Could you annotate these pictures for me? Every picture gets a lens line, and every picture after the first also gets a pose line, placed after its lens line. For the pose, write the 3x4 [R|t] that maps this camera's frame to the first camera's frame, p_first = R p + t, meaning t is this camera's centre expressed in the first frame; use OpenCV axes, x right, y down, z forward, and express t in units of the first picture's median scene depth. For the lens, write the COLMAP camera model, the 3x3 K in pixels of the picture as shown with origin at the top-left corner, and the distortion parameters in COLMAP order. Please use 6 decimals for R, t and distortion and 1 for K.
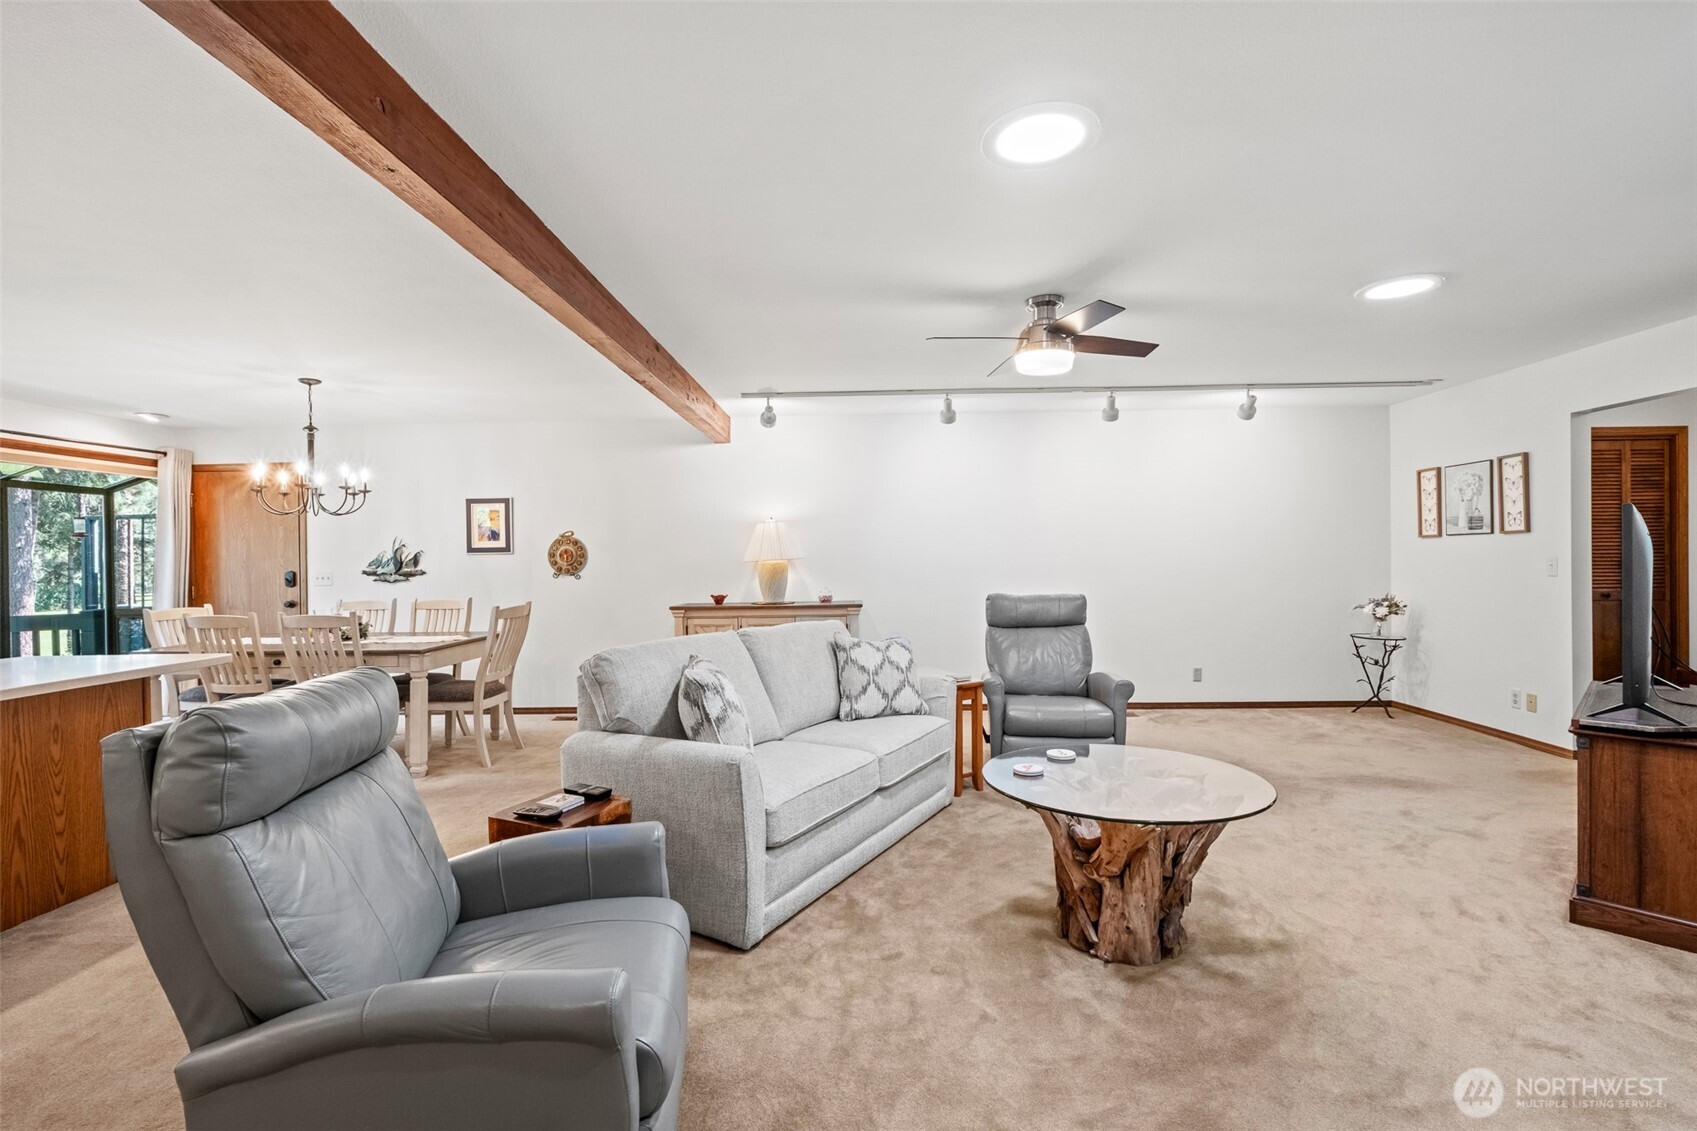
lens RADIAL K [[743.6, 0, 847.8], [0, 743.6, 560.2], [0, 0, 1]] dist [-0.005128, -0.000275]
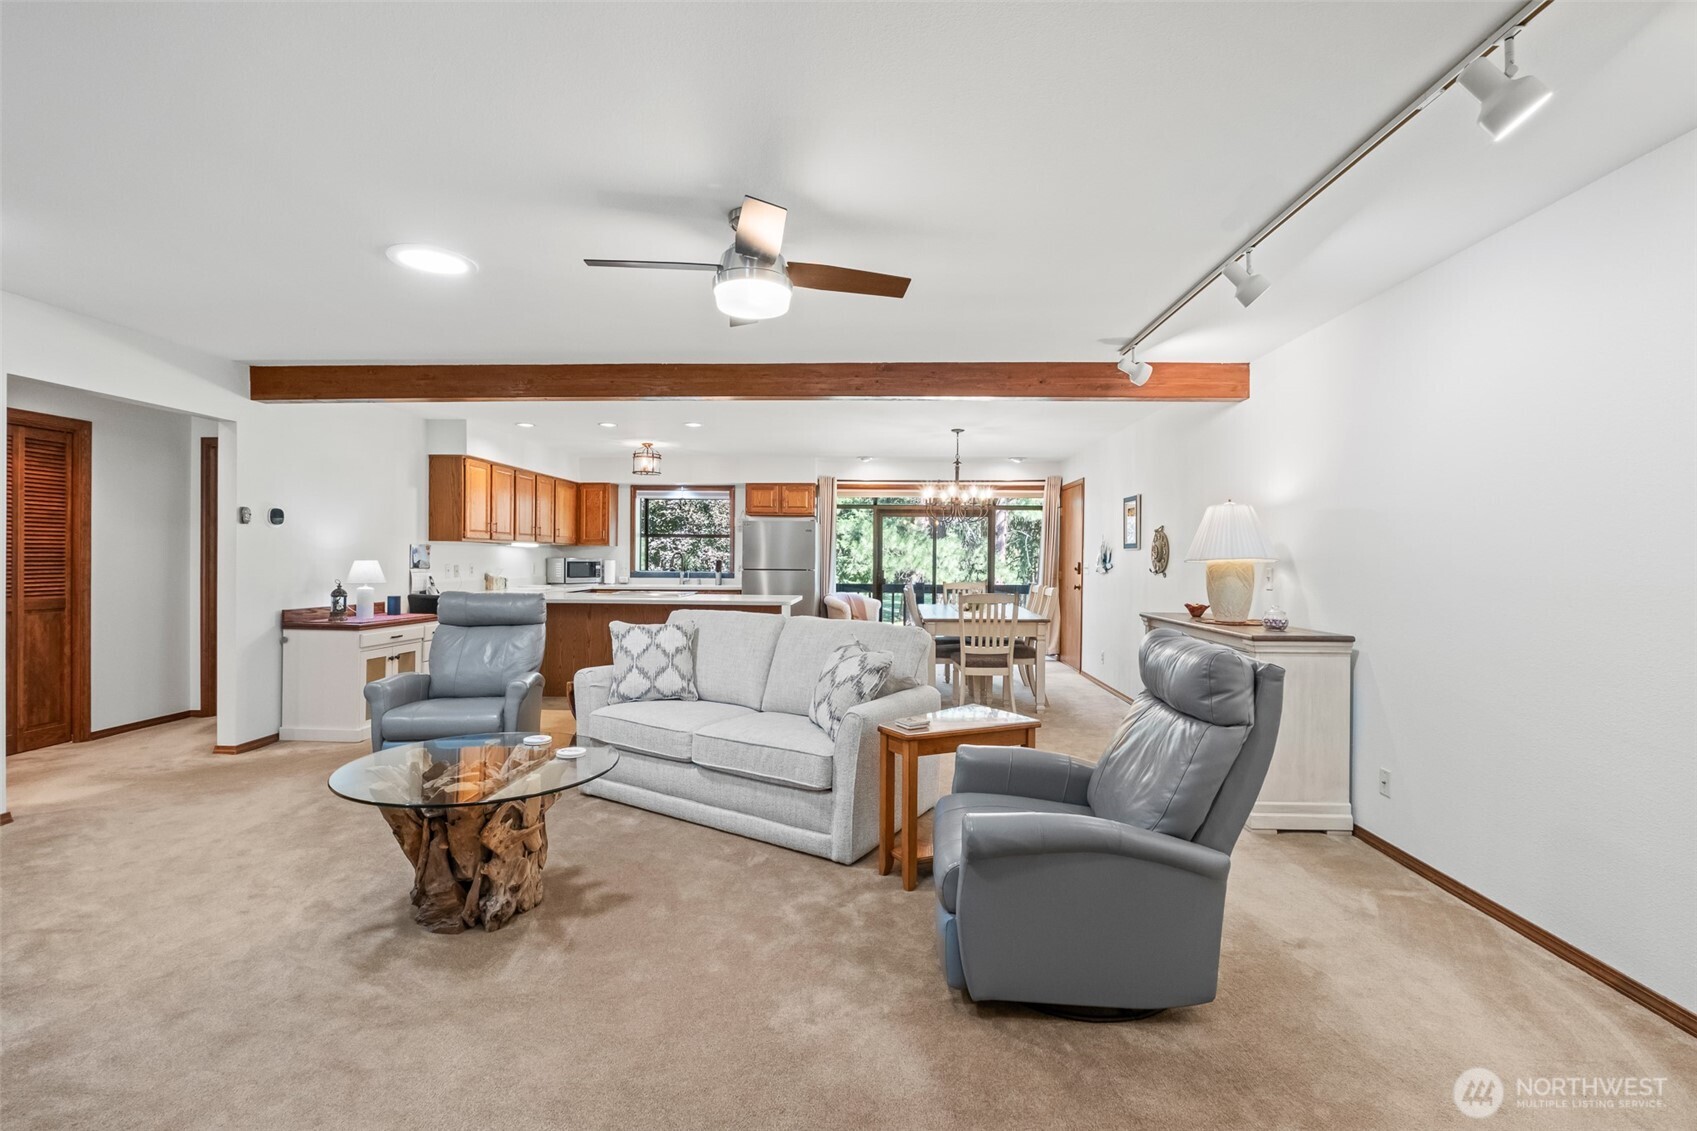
lens RADIAL K [[743.6, 0, 847.8], [0, 743.6, 560.2], [0, 0, 1]] dist [-0.005128, -0.000275]
pose [[-0.017744, 0.020406, -0.999634, 0.656684], [-0.011214, 0.999725, 0.020607, -0.012105], [0.999780, 0.011576, -0.017510, 0.711871]]
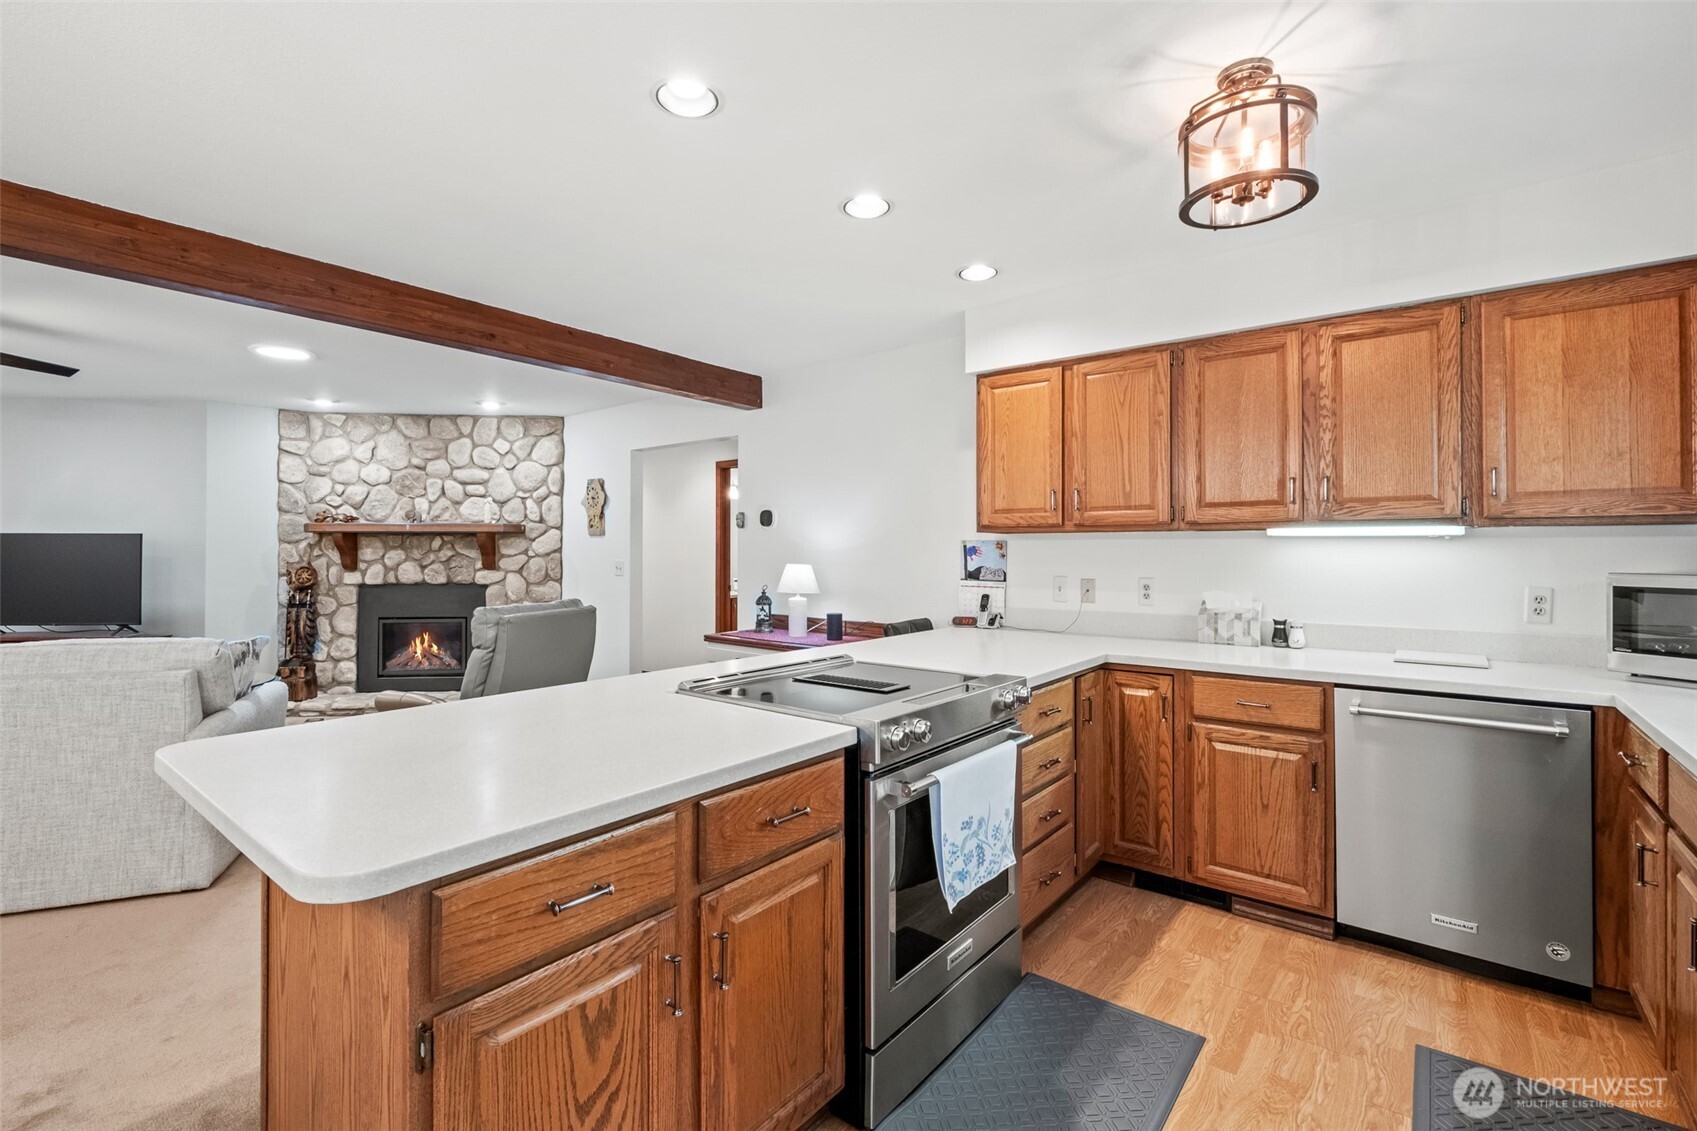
lens RADIAL K [[754.2, 0, 837.2], [0, 754.2, 544.6], [0, 0, 1]] dist [-0.004694, -0.000266]
pose [[-0.793447, 0.019695, 0.608320, -0.865546], [0.012287, 0.999791, -0.016343, 0.008921], [-0.608515, -0.005493, -0.793524, 0.669559]]
